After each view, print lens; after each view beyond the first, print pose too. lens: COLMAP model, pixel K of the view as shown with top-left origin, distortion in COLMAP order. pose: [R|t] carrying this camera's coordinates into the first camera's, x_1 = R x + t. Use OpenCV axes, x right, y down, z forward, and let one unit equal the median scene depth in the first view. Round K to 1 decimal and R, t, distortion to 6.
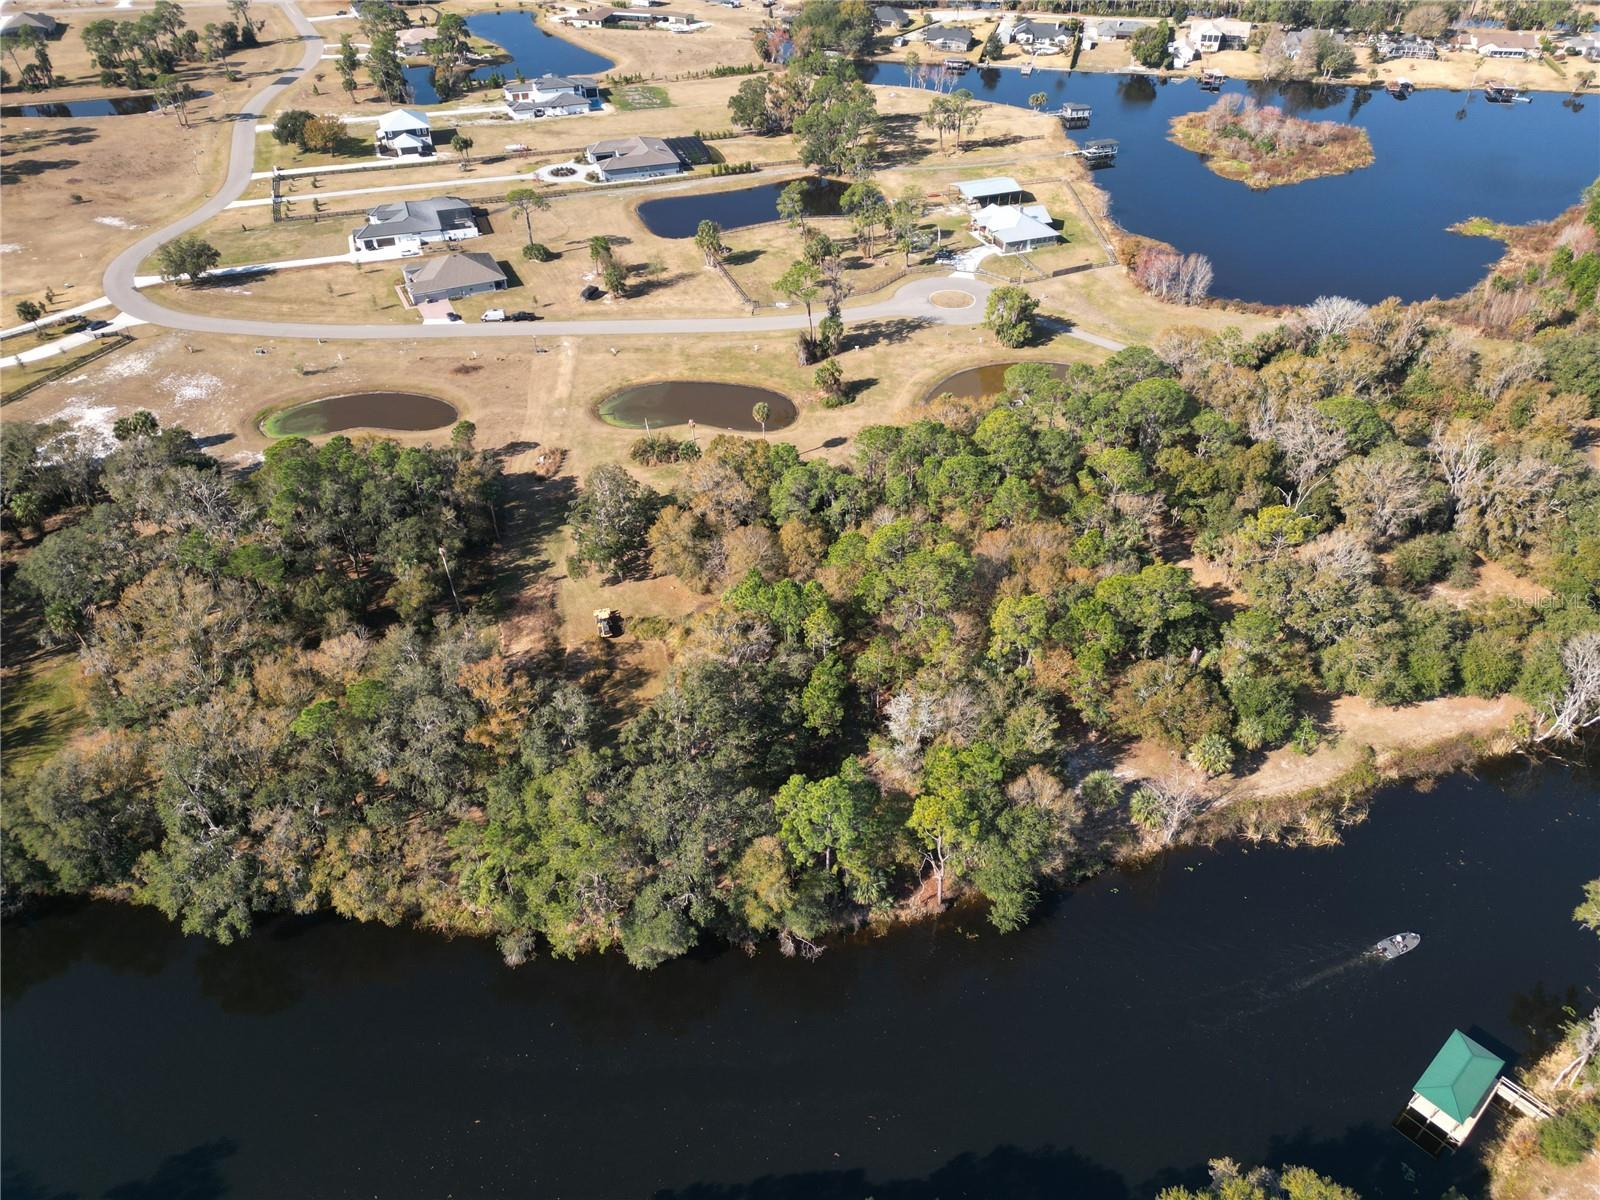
lens RADIAL K [[1117.8, 0, 798.2], [0, 1117.8, 597.5], [0, 0, 1]] dist [0.017643, -0.017294]
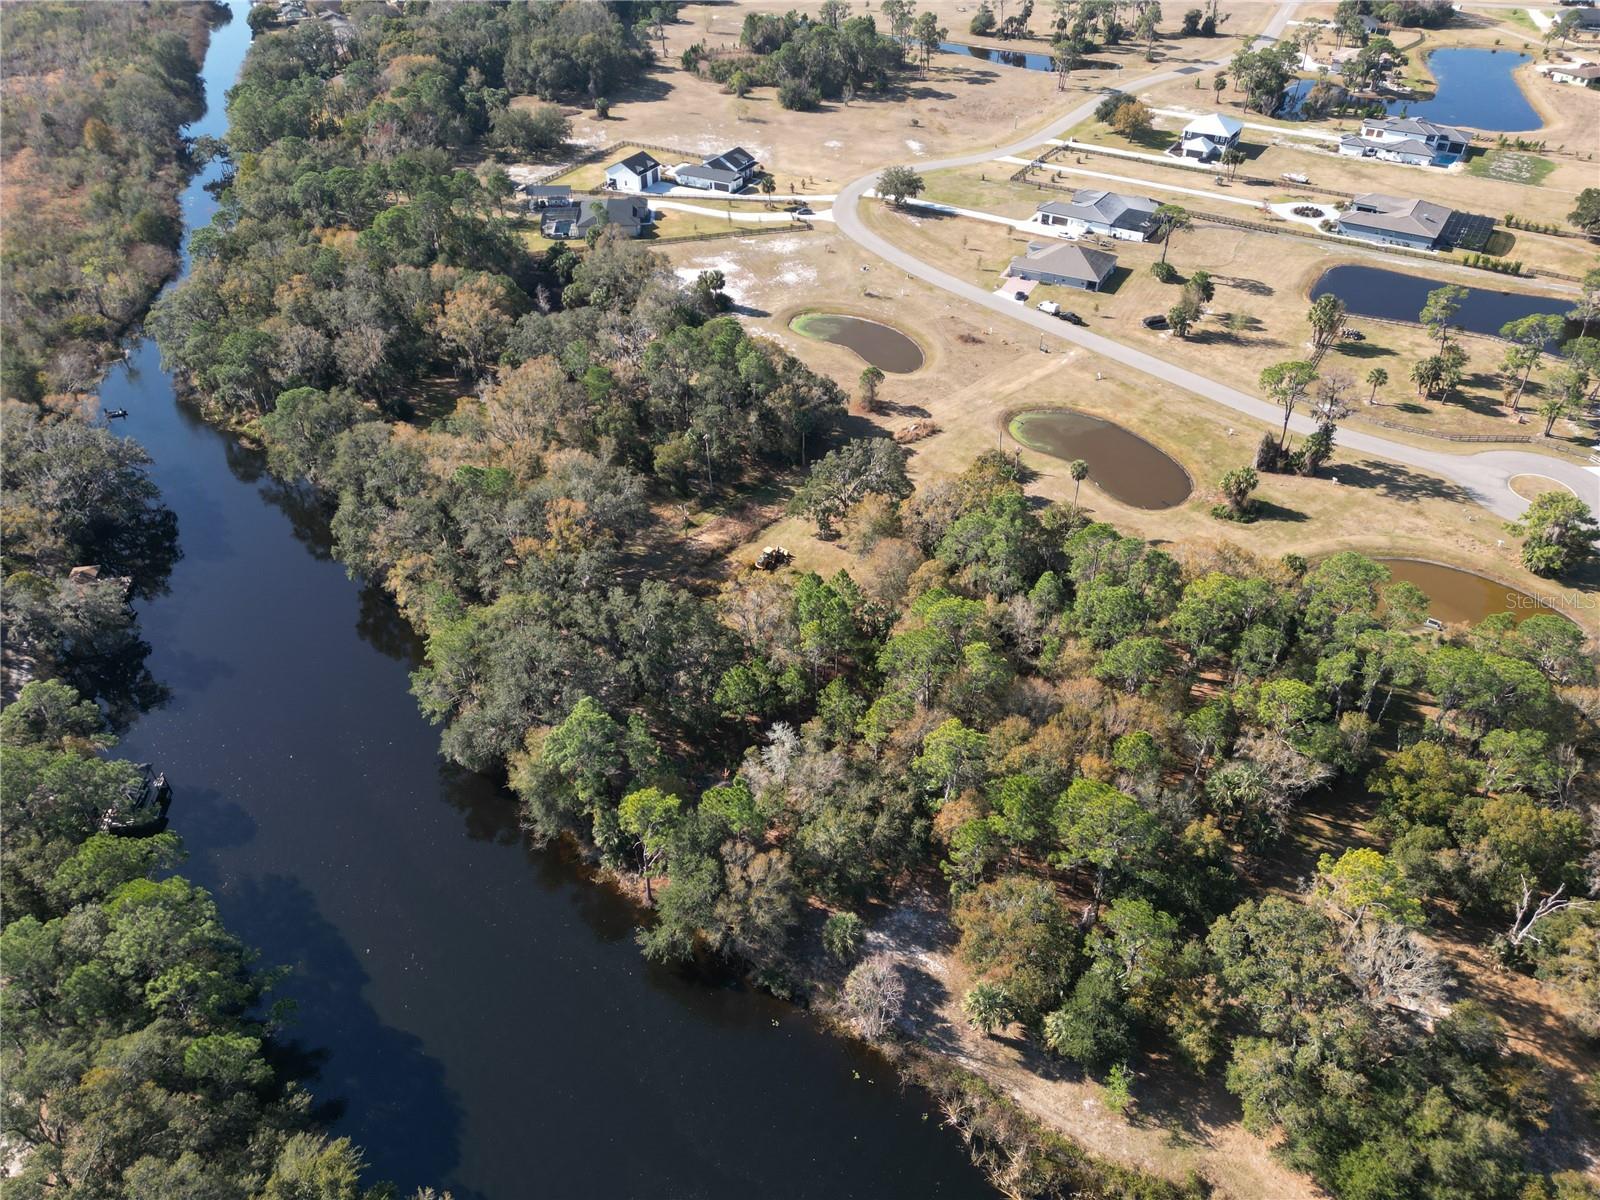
lens RADIAL K [[1117.8, 0, 796.8], [0, 1117.8, 603.1], [0, 0, 1]] dist [0.017643, -0.017294]
pose [[0.599705, 0.488943, -0.633473, 0.365352], [-0.488244, 0.850770, 0.194445, -0.108746], [0.634012, 0.192680, 0.748935, 0.144143]]
